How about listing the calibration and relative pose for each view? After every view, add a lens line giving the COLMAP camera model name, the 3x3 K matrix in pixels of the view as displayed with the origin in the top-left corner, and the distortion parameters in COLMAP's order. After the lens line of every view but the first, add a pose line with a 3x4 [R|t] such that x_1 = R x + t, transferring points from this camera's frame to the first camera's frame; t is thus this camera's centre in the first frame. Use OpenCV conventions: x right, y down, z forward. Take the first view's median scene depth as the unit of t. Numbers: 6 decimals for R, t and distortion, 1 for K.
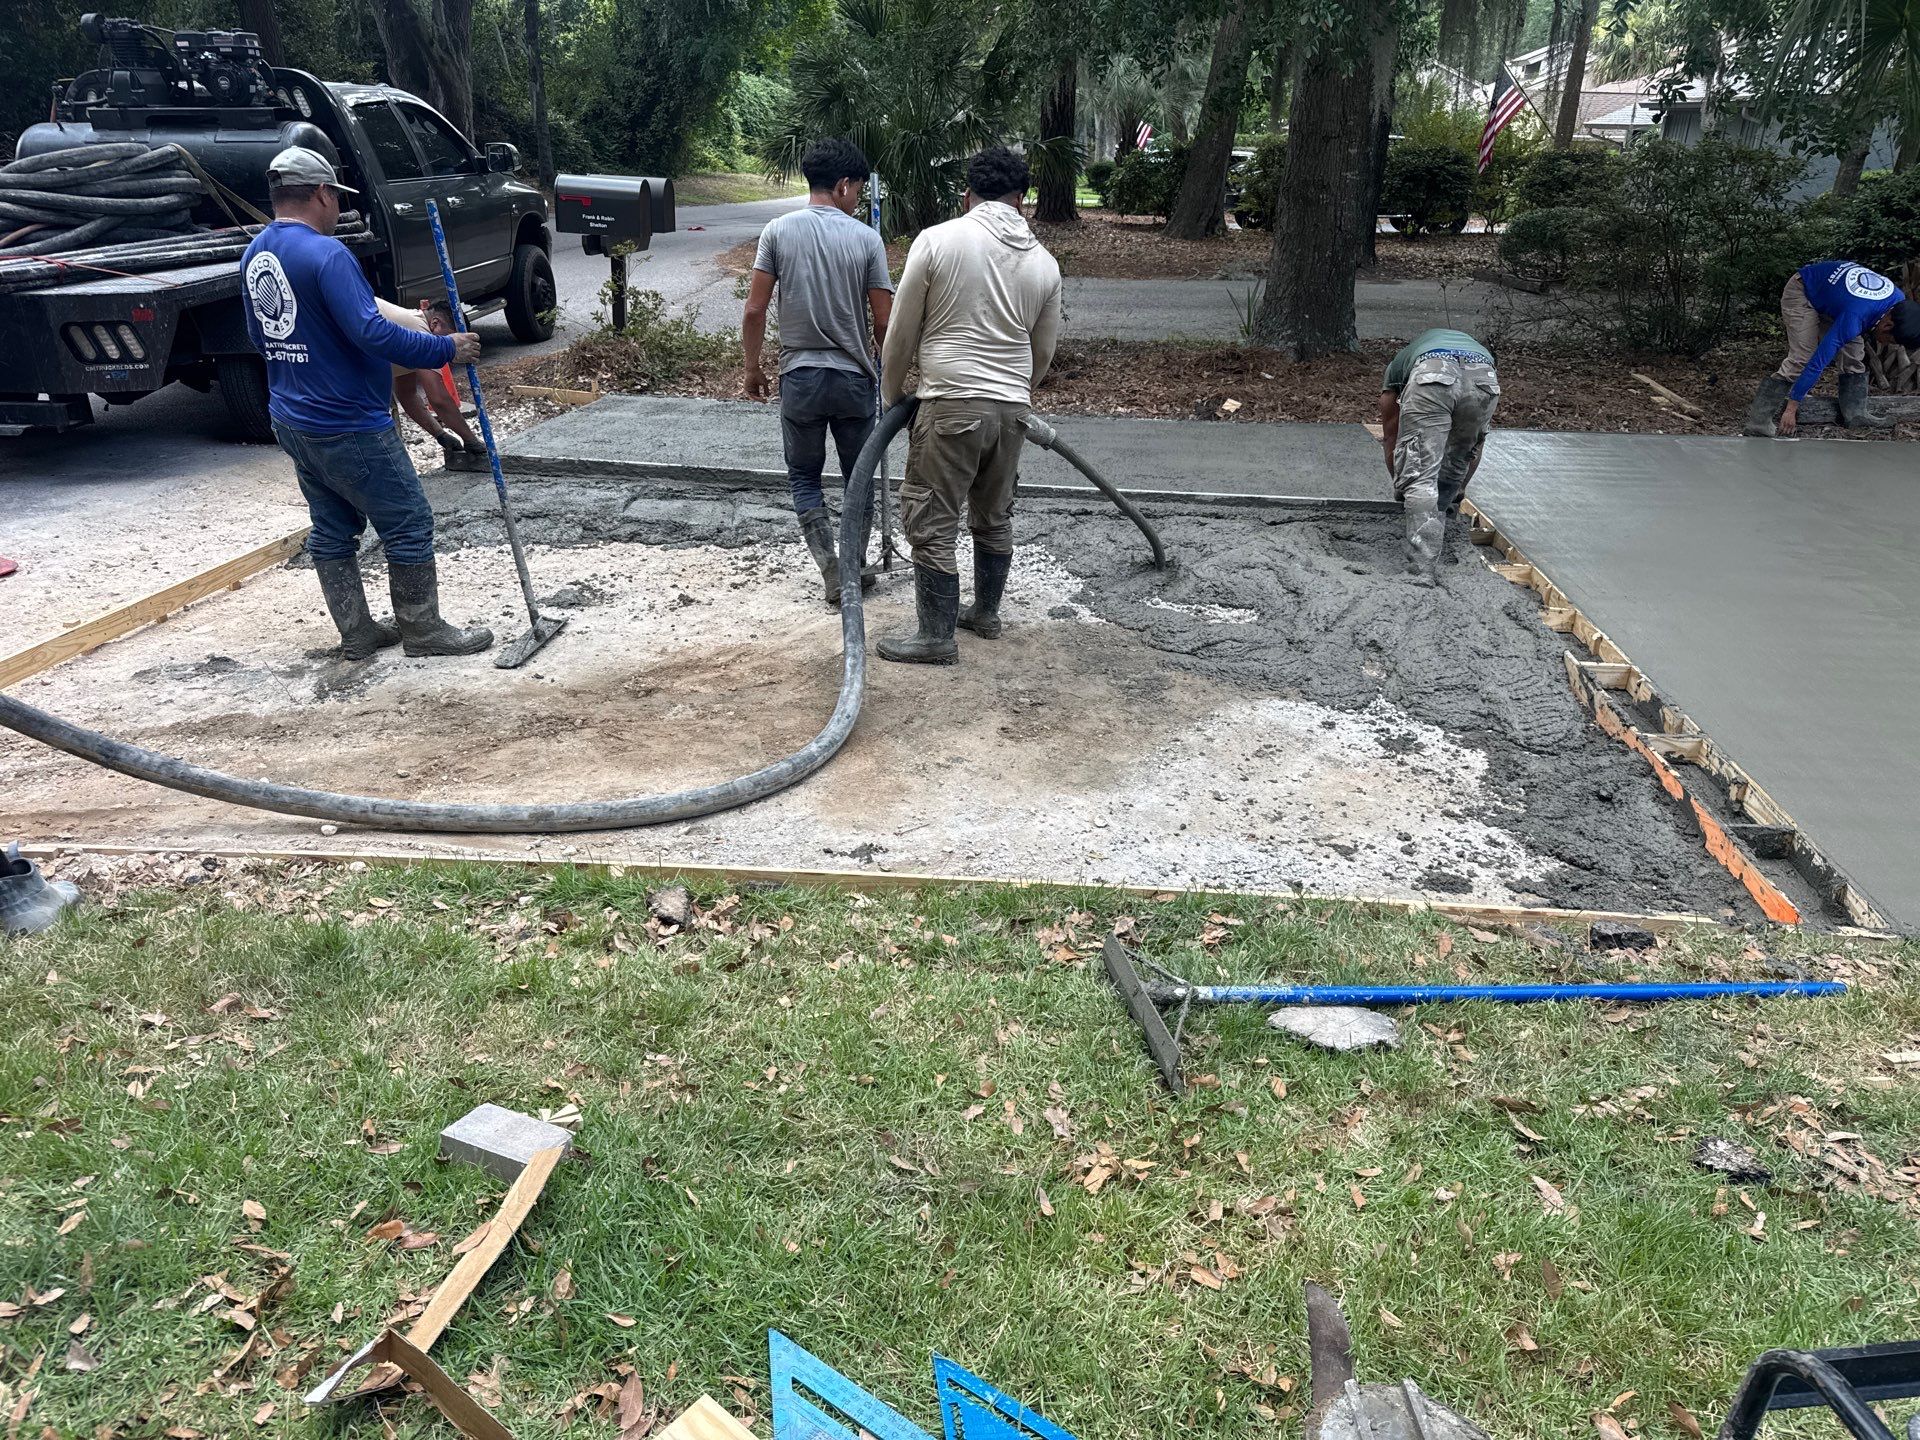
lens RADIAL K [[1323.7, 0, 989.4], [0, 1323.7, 727.2], [0, 0, 1]] dist [0.063810, -0.084726]
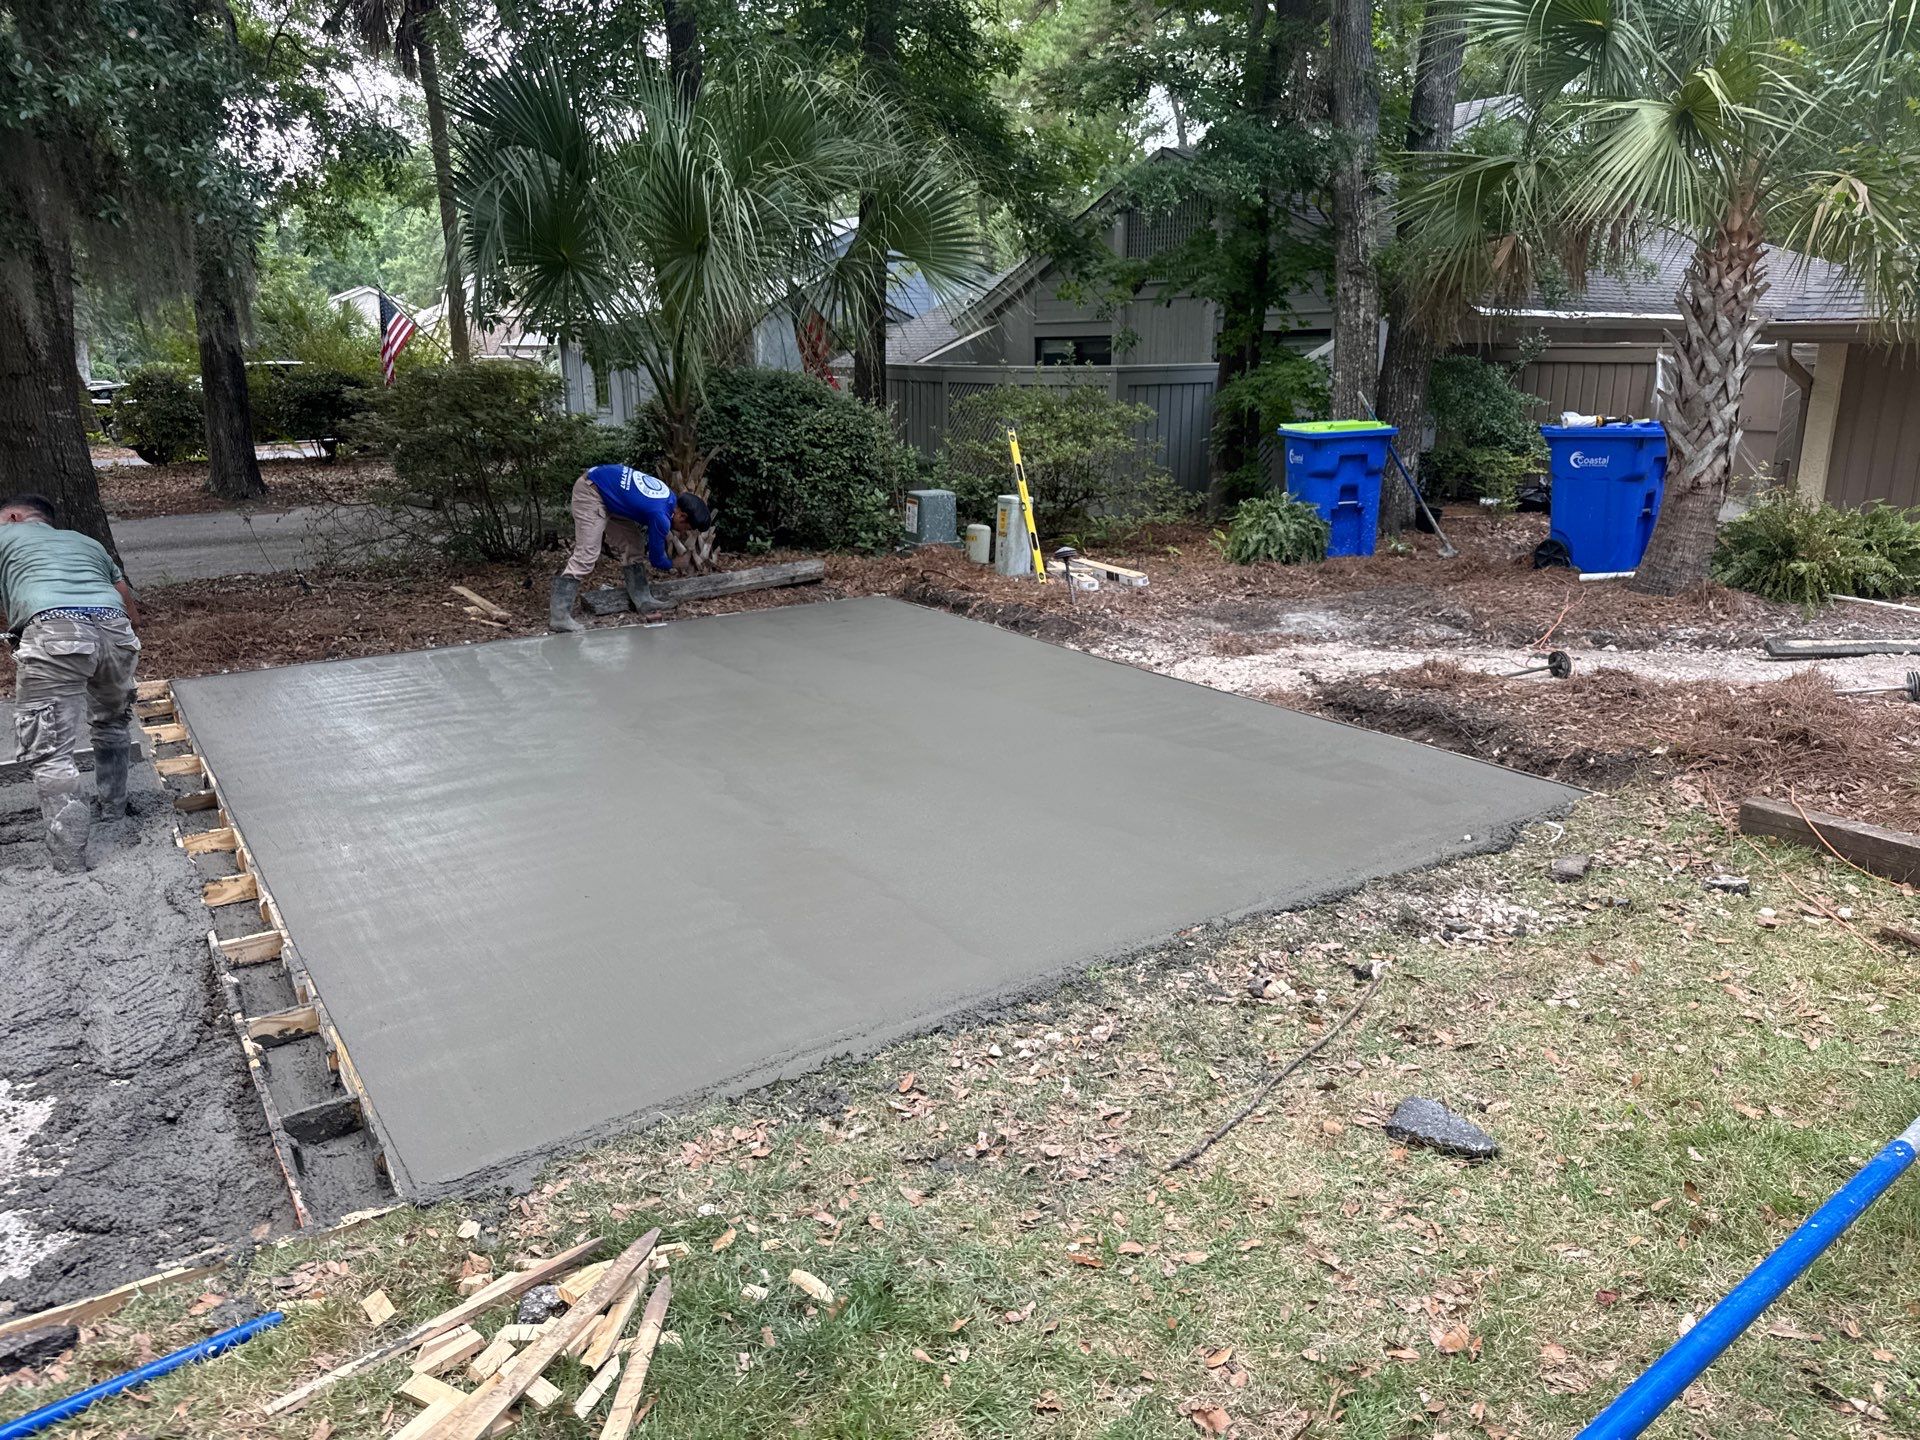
lens RADIAL K [[1323.7, 0, 989.4], [0, 1323.7, 727.2], [0, 0, 1]] dist [0.063810, -0.084726]
pose [[0.772341, -0.192016, 0.605491, 0.188533], [0.277165, 0.959560, -0.049241, -0.000311], [-0.571550, 0.205851, 0.794327, -0.011820]]
